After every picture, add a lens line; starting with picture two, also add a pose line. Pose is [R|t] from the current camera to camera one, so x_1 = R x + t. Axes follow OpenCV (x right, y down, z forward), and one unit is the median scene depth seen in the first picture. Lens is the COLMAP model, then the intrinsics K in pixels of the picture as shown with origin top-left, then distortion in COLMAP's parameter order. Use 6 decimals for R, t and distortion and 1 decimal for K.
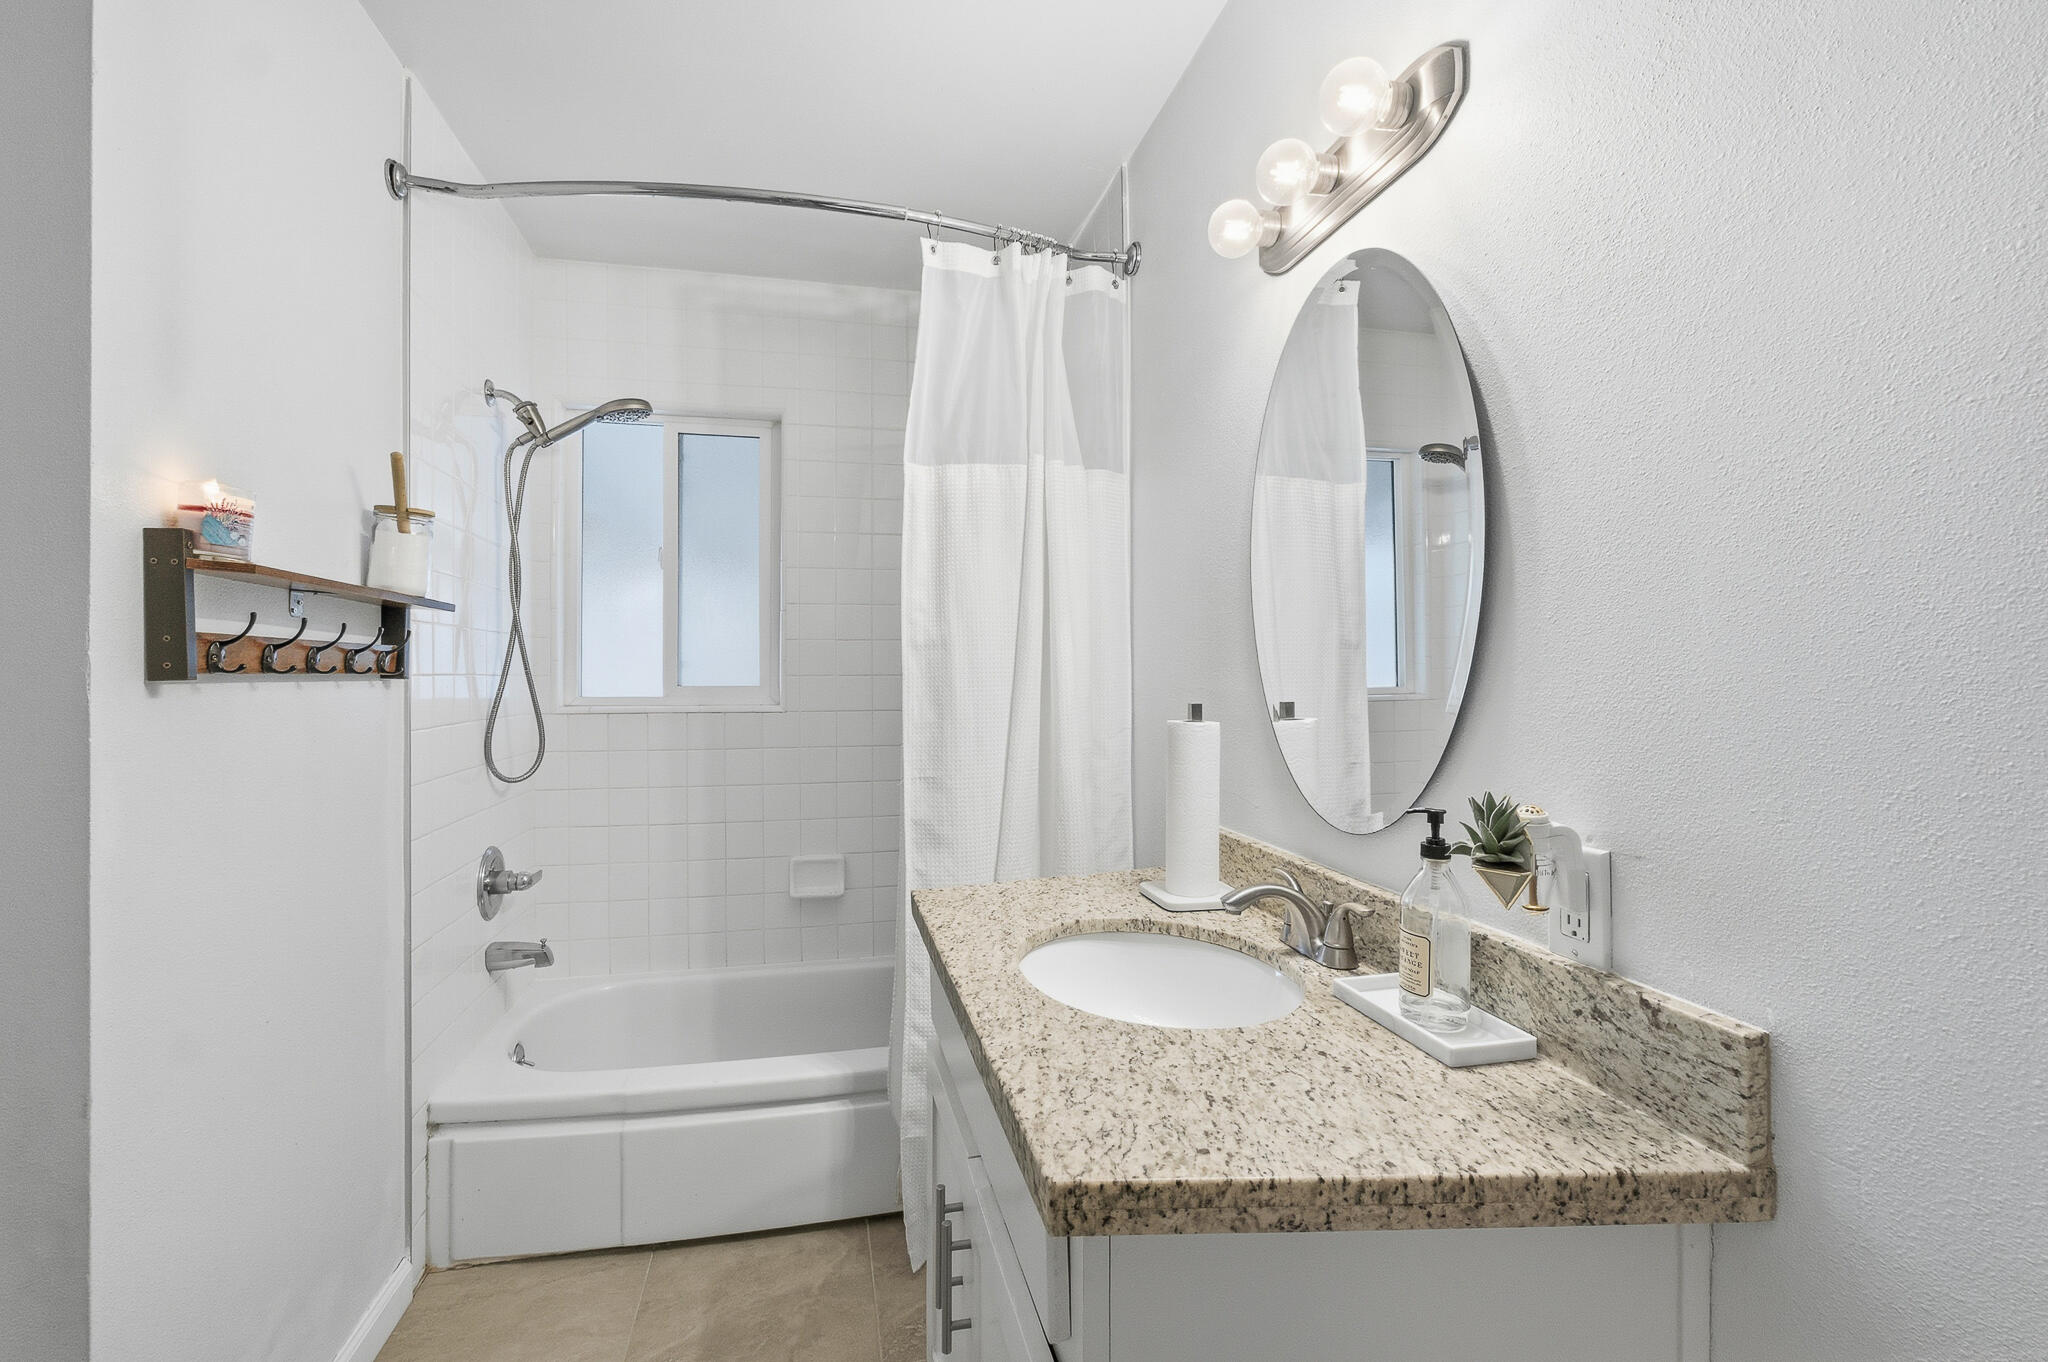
lens RADIAL K [[889.5, 0, 1024.4], [0, 889.5, 672.5], [0, 0, 1]] dist [-0.025831, 0.016146]
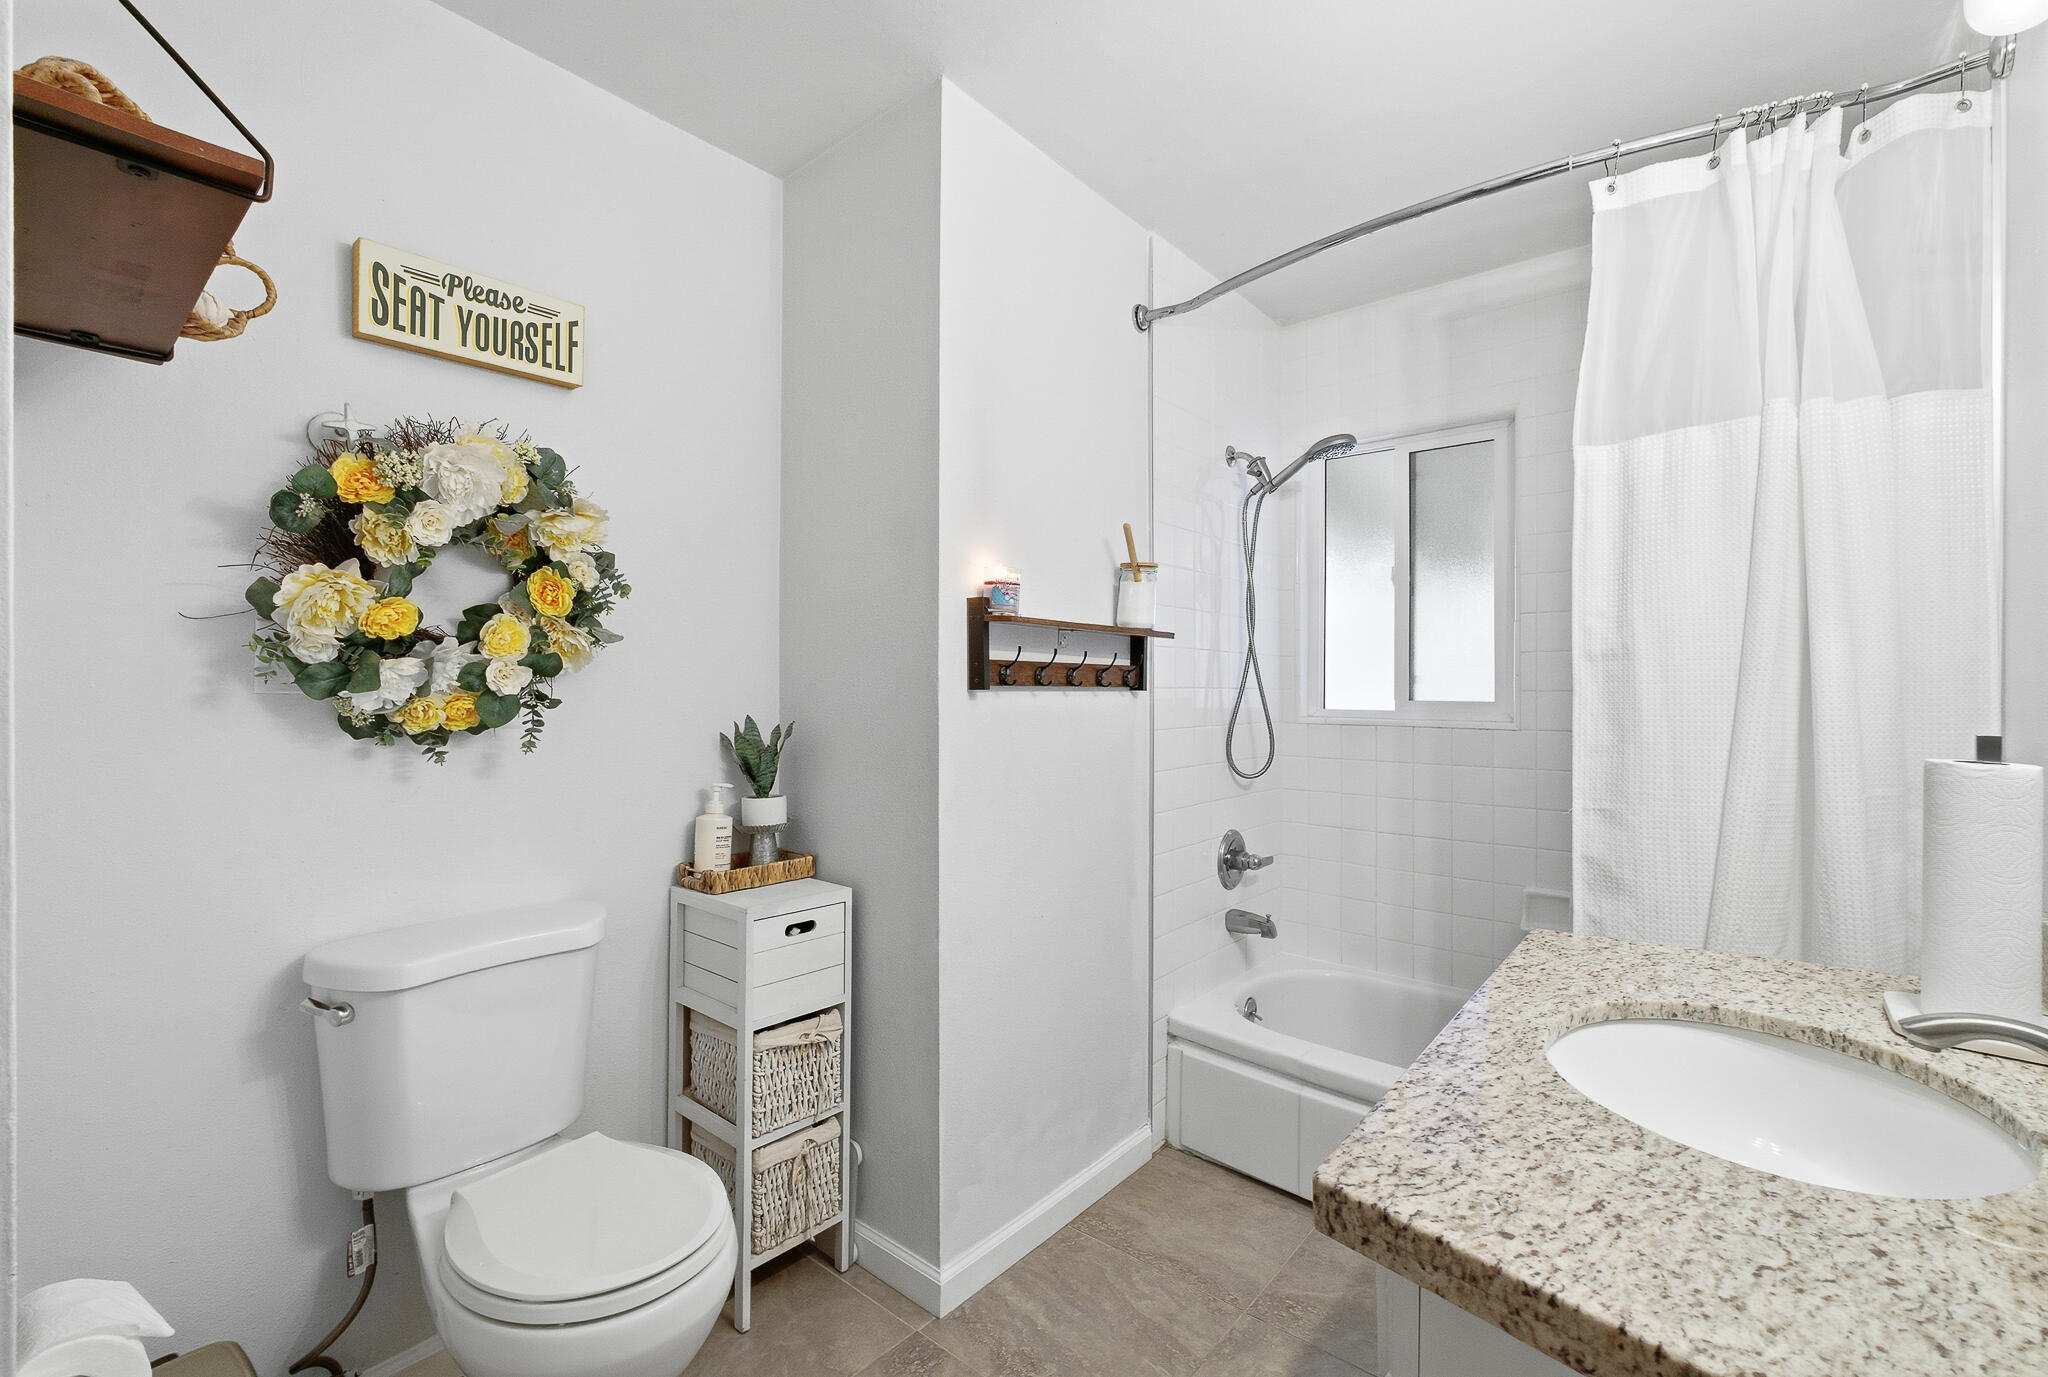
lens RADIAL K [[893.3, 0, 1021.2], [0, 893.3, 691.9], [0, 0, 1]] dist [-0.012880, 0.005116]
pose [[0.597893, 0.007245, -0.801543, 0.247268], [-0.004239, 0.999974, 0.005877, 0.001854], [0.801565, -0.000116, 0.597908, 0.038266]]
